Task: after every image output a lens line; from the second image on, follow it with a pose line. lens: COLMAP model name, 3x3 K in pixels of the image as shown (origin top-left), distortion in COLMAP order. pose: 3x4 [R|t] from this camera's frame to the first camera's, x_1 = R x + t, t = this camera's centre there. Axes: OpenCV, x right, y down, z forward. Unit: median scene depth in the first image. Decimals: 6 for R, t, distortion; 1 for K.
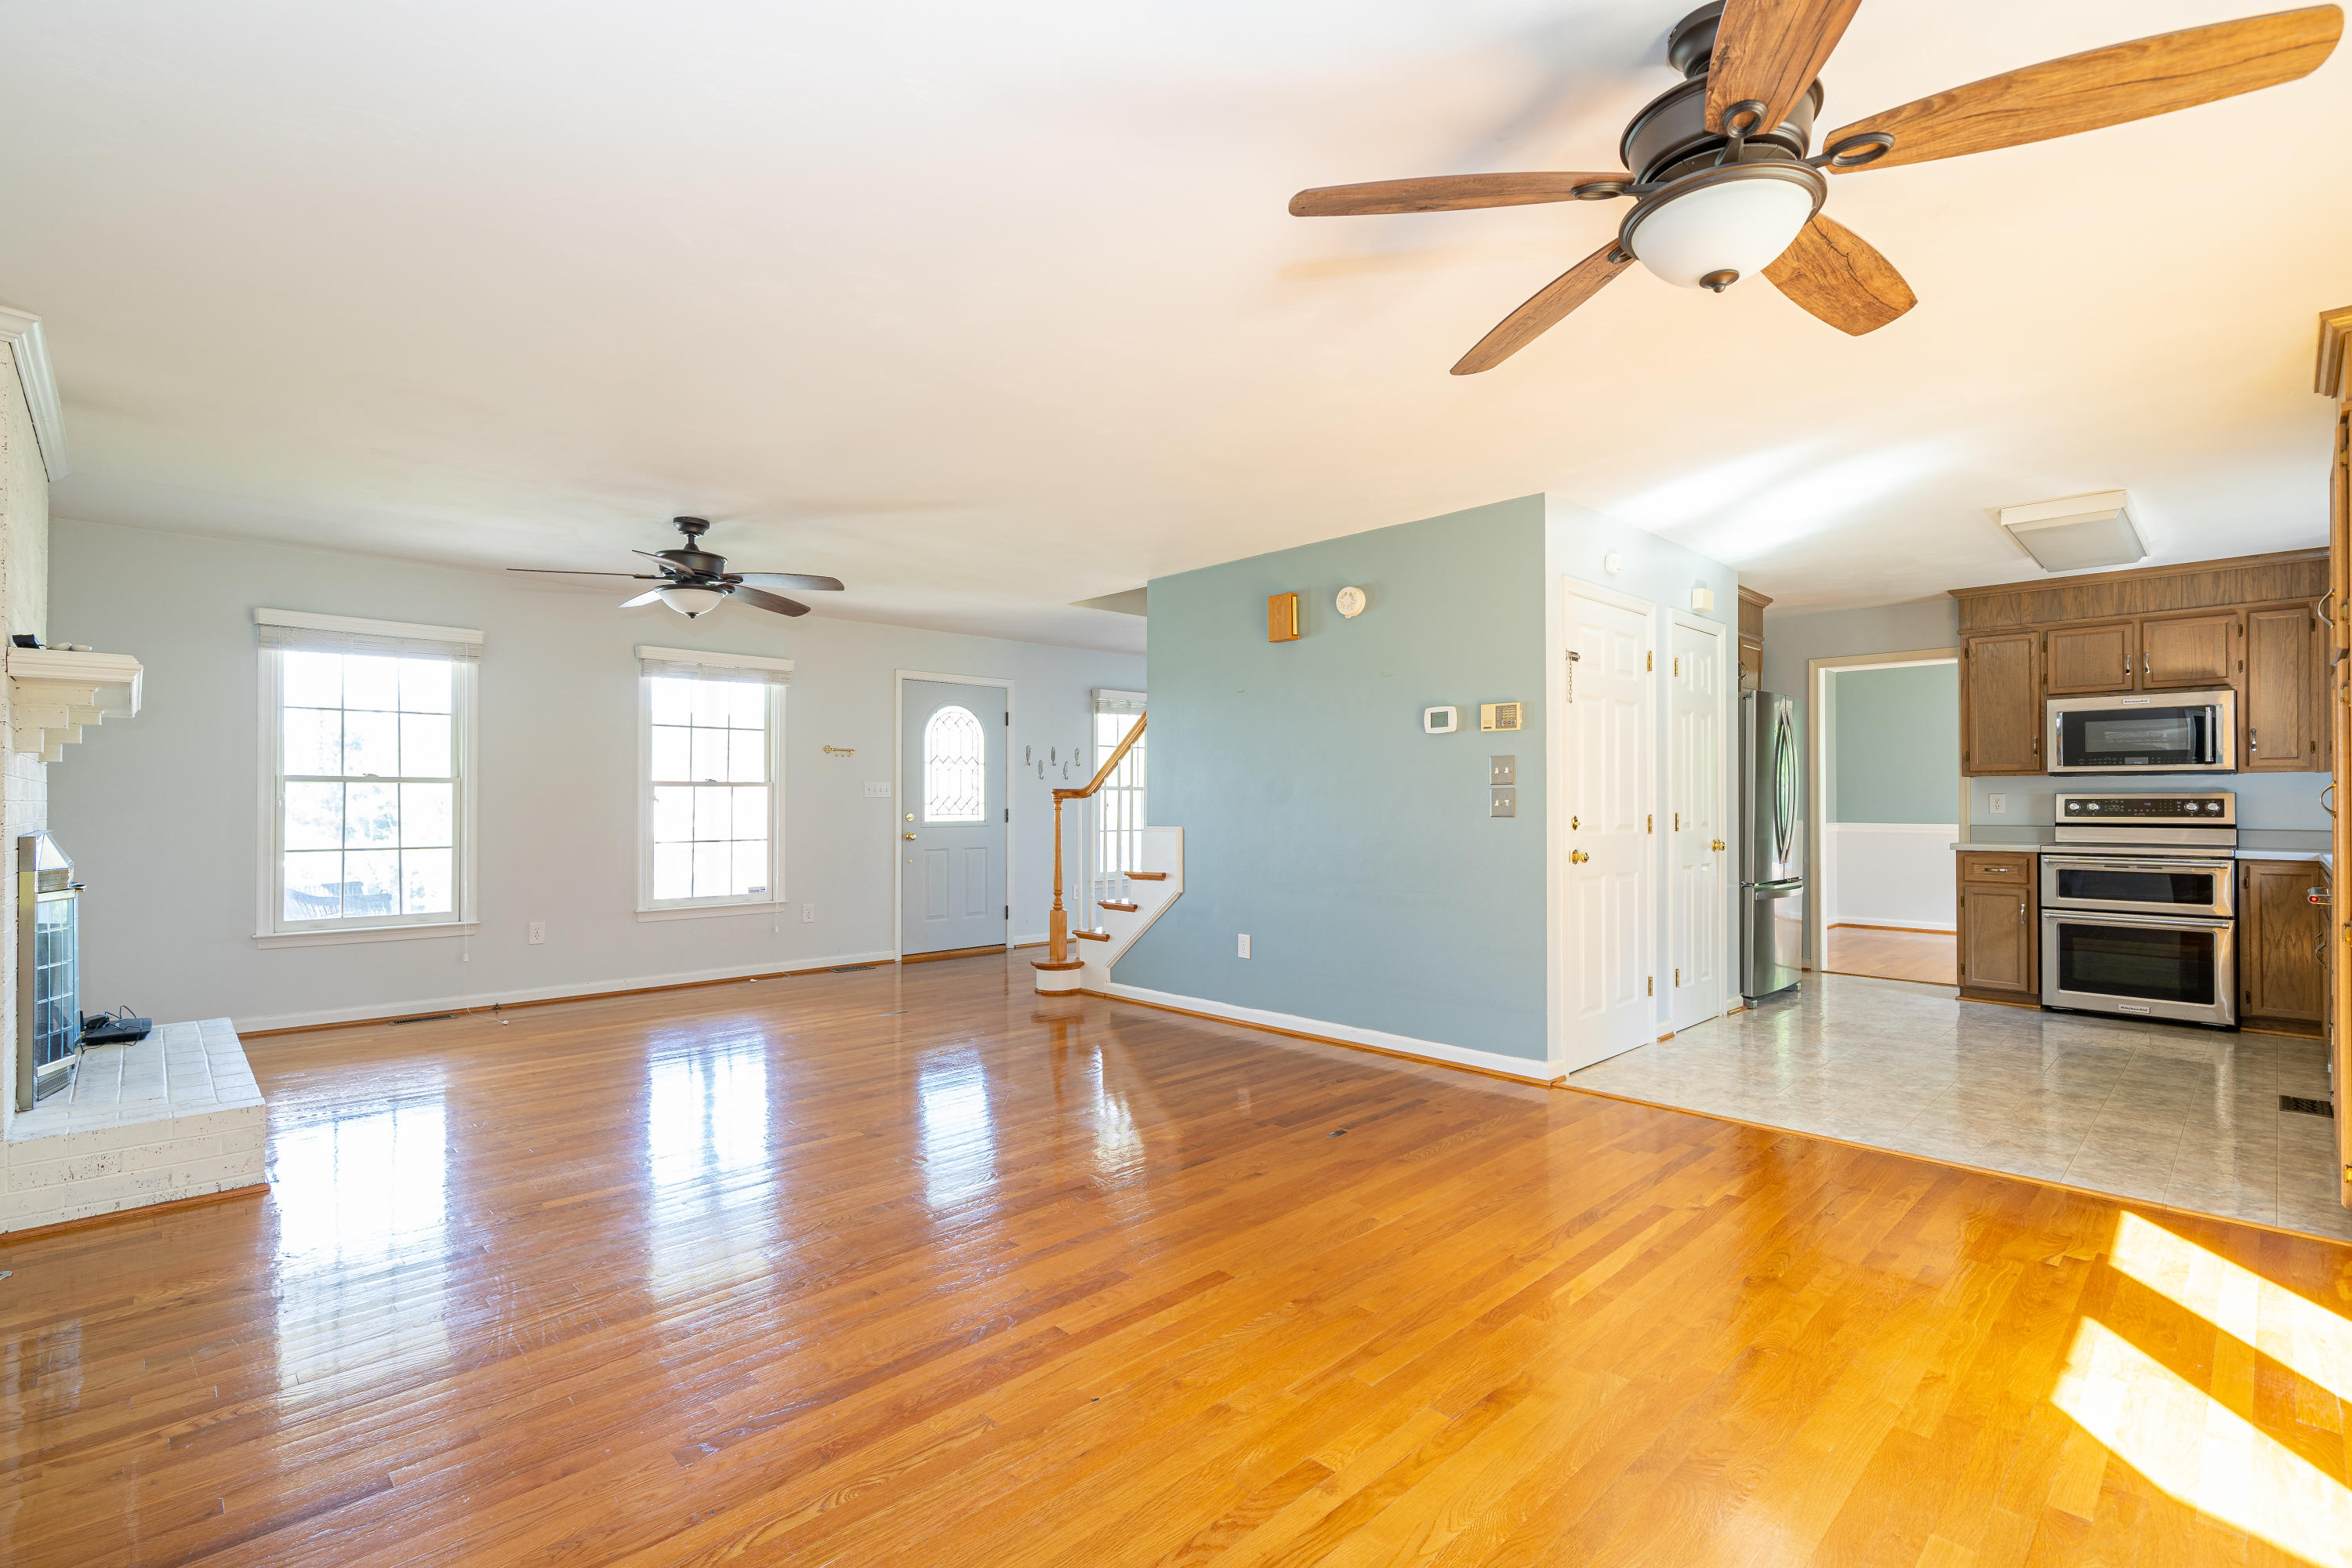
lens RADIAL K [[1078.9, 0, 1161.0], [0, 1078.9, 794.5], [0, 0, 1]] dist [0.014037, -0.001551]
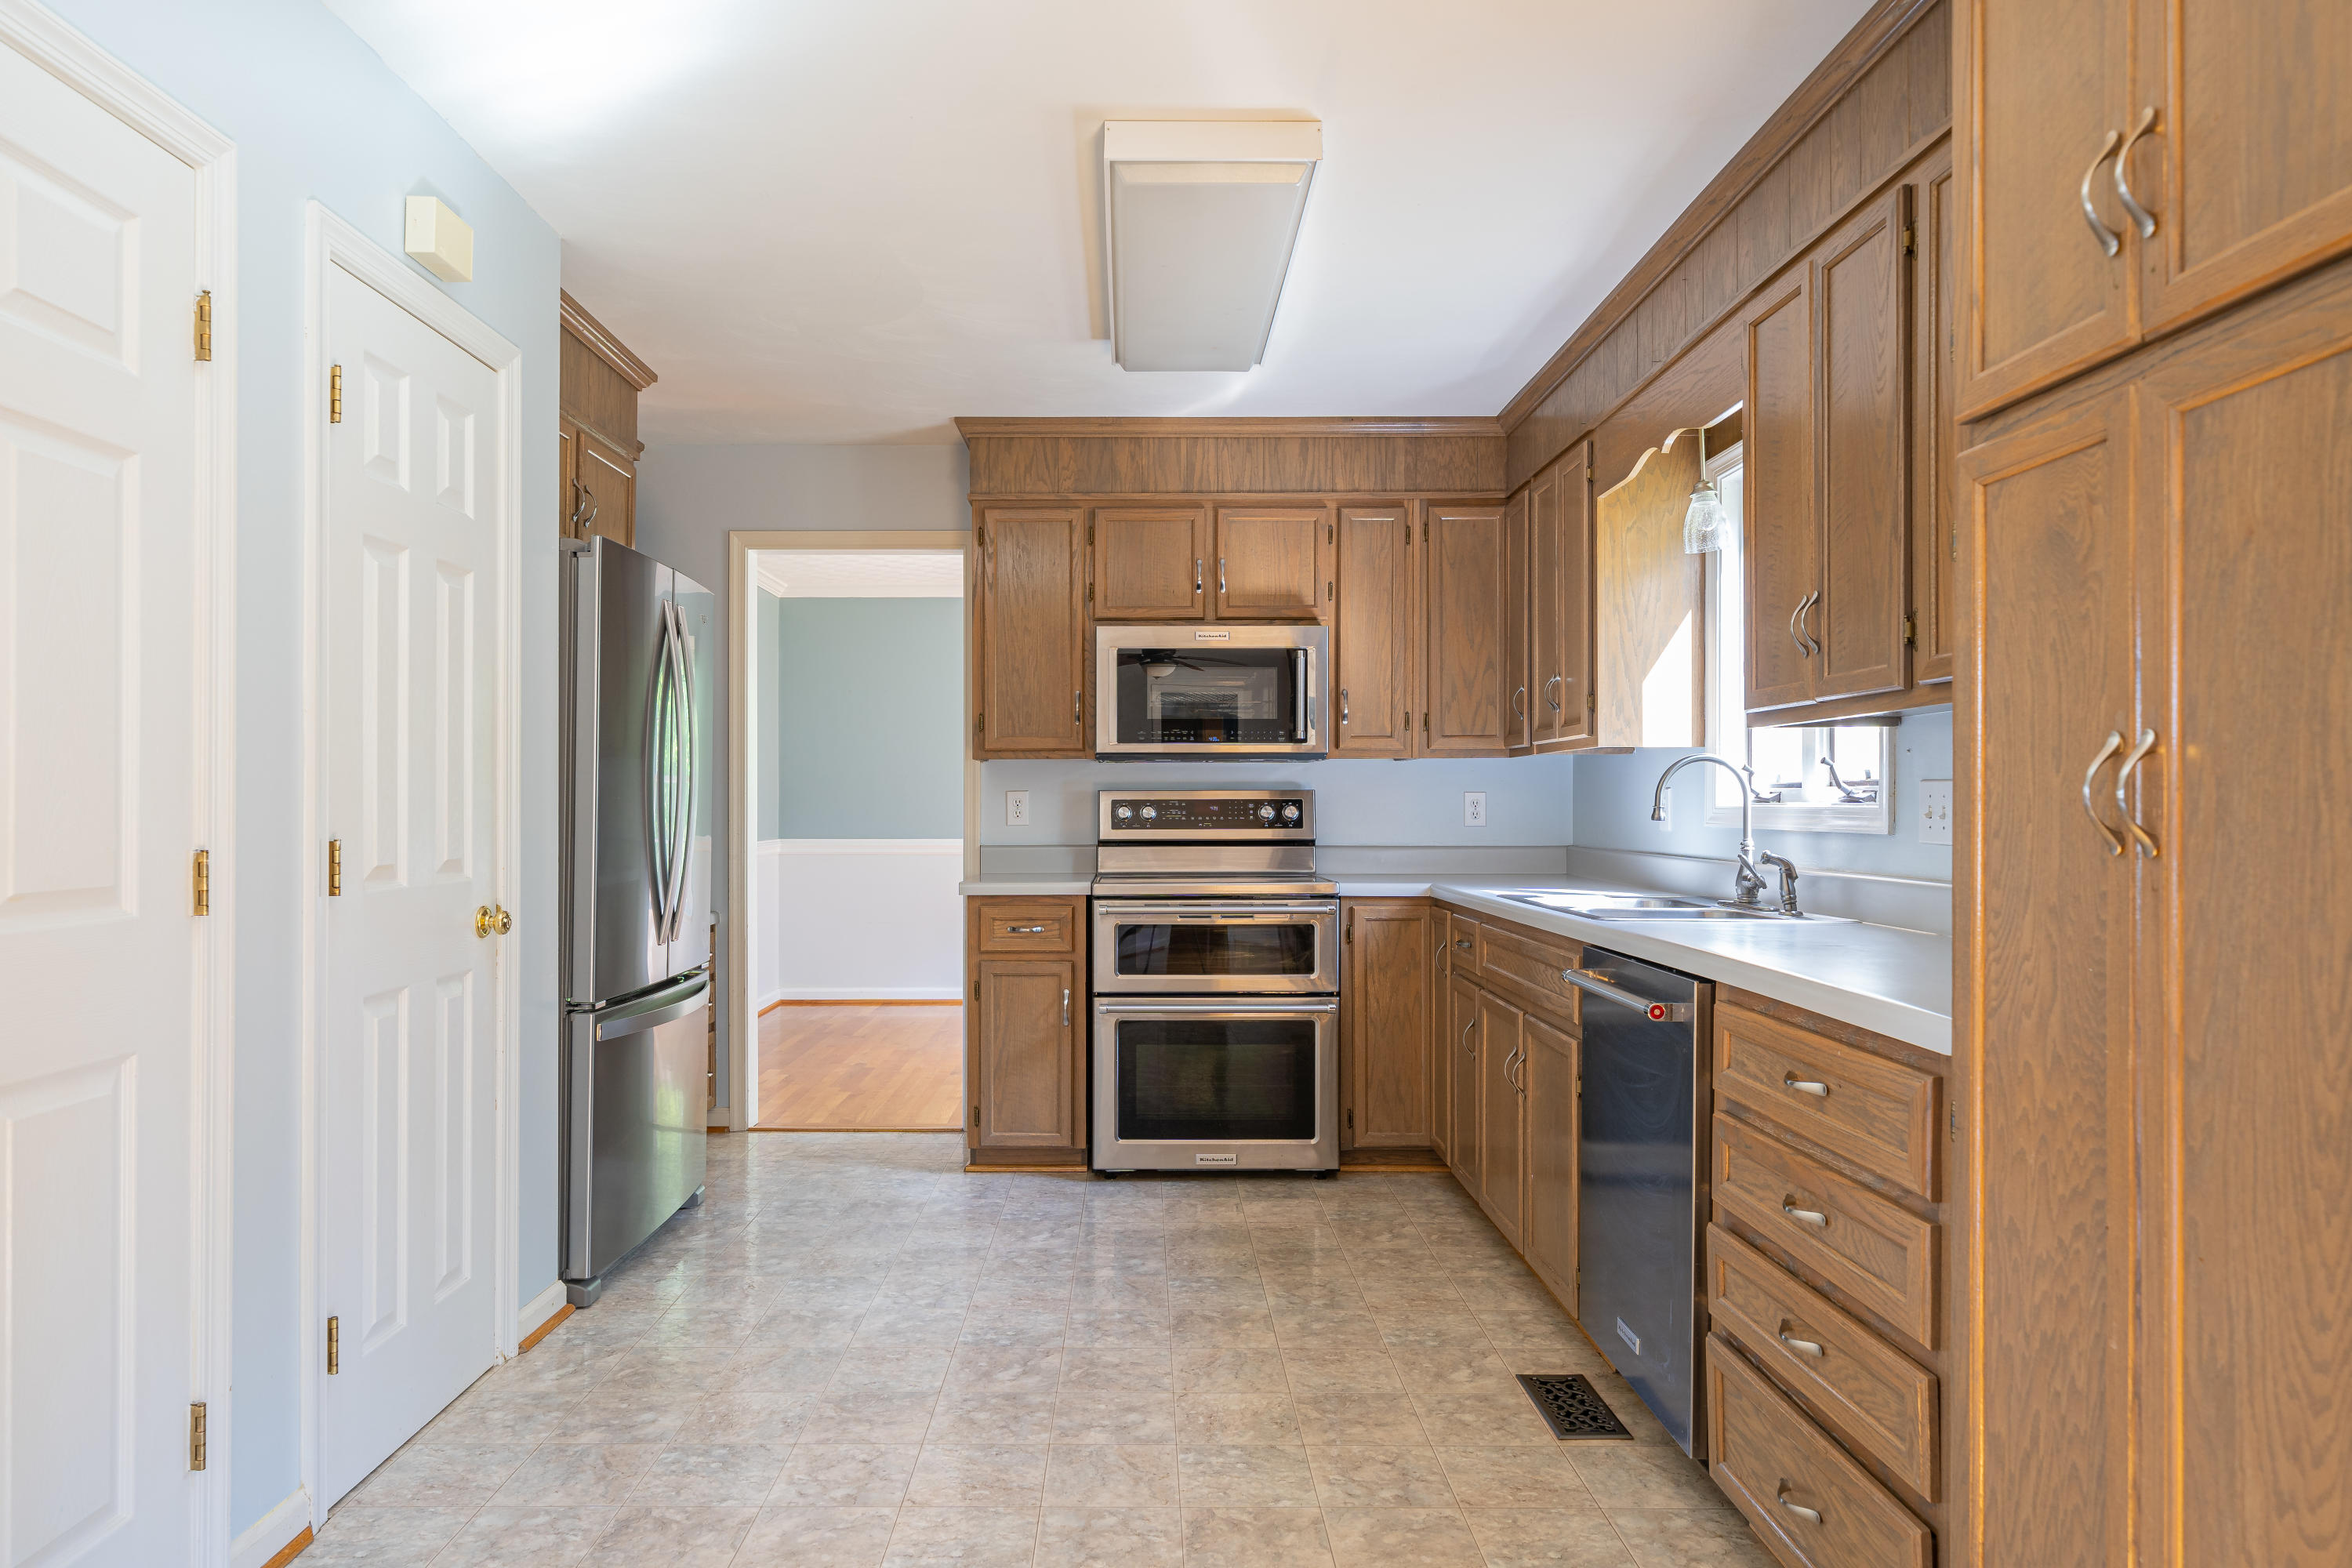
lens RADIAL K [[1404.3, 0, 1175.5], [0, 1404.3, 786.0], [0, 0, 1]] dist [0.000564, 0.002483]
pose [[0.675570, 0.009535, 0.737234, 0.302957], [-0.003025, 0.999944, -0.010162, 0.004324], [-0.737290, 0.004635, 0.675561, 0.477492]]
